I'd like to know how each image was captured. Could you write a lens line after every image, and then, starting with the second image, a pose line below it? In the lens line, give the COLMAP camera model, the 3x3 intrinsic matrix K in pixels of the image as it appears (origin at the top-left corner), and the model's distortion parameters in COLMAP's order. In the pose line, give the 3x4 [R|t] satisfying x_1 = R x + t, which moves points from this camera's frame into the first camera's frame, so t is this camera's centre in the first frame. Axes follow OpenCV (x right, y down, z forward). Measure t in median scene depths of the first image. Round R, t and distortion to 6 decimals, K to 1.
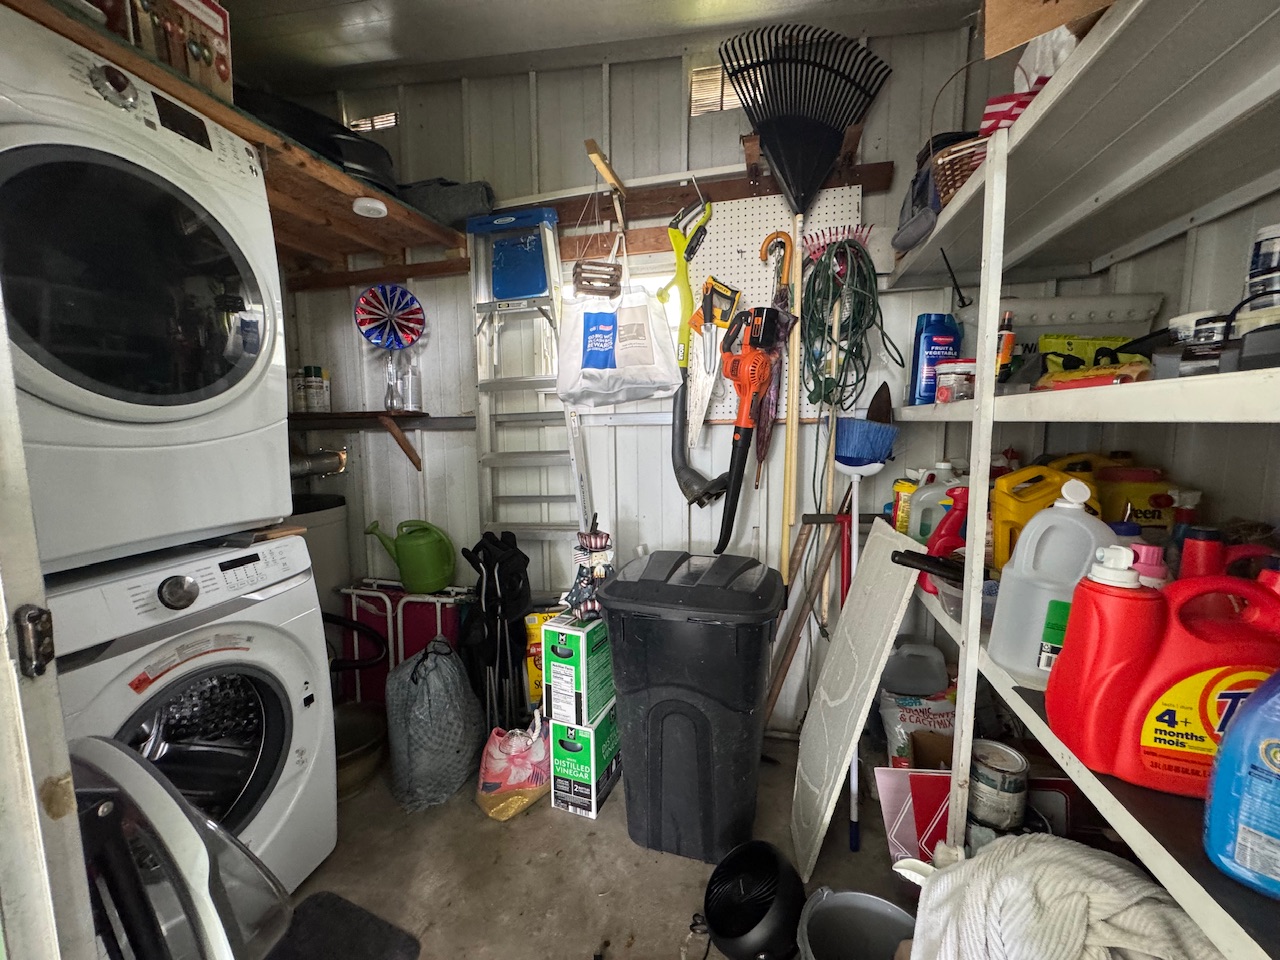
lens RADIAL K [[513.9, 0, 640.0], [0, 513.9, 480.0], [0, 0, 1]] dist [-0.008264, 0.002774]
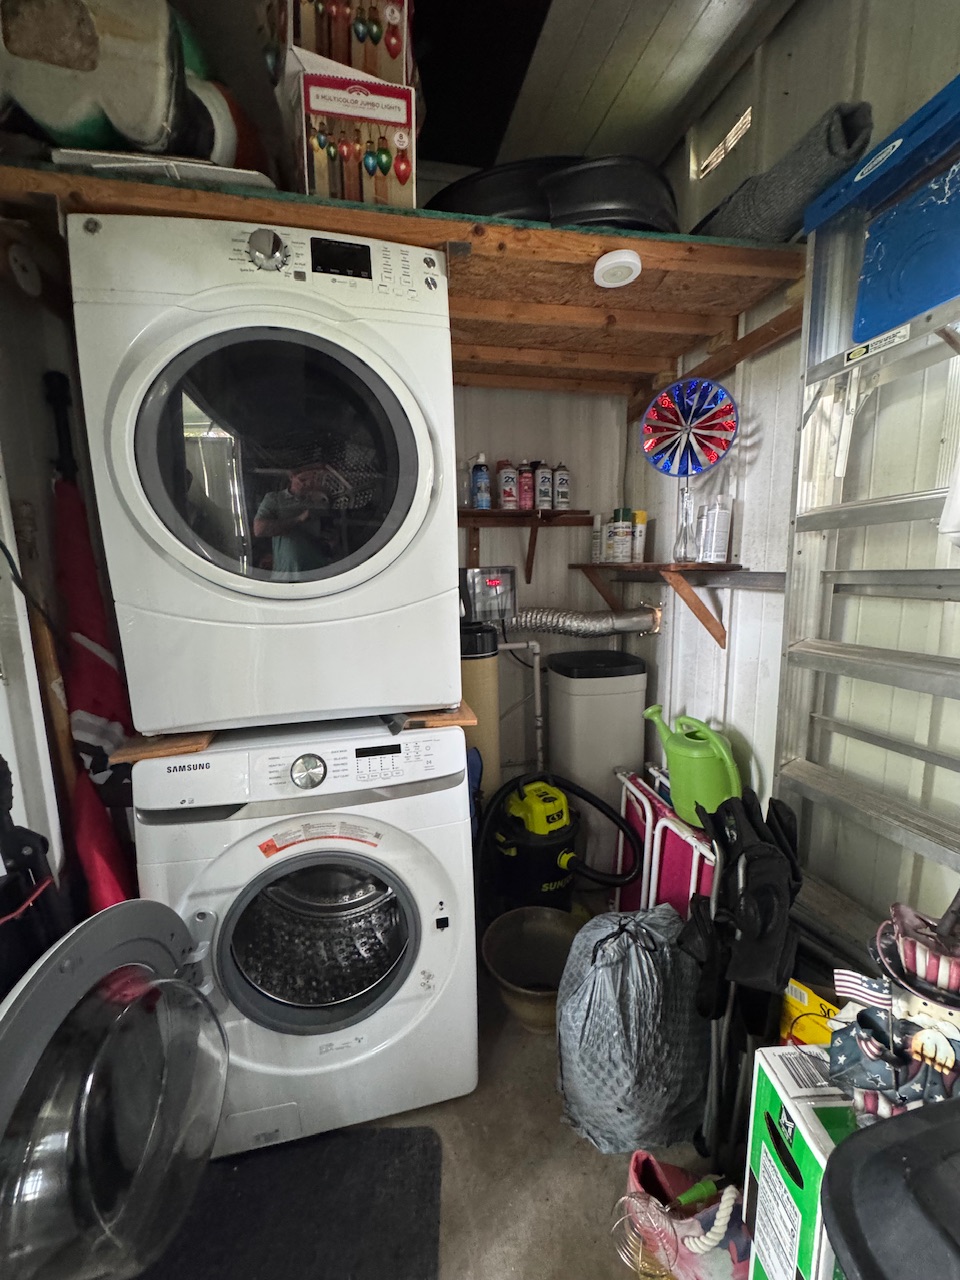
lens RADIAL K [[513.9, 0, 480.0], [0, 513.9, 640.0], [0, 0, 1]] dist [-0.008264, 0.002774]
pose [[0.439638, 0.138258, -0.887470, 0.066612], [-0.083794, 0.990086, 0.112734, -0.132017], [0.894258, 0.024802, 0.446864, 0.656519]]
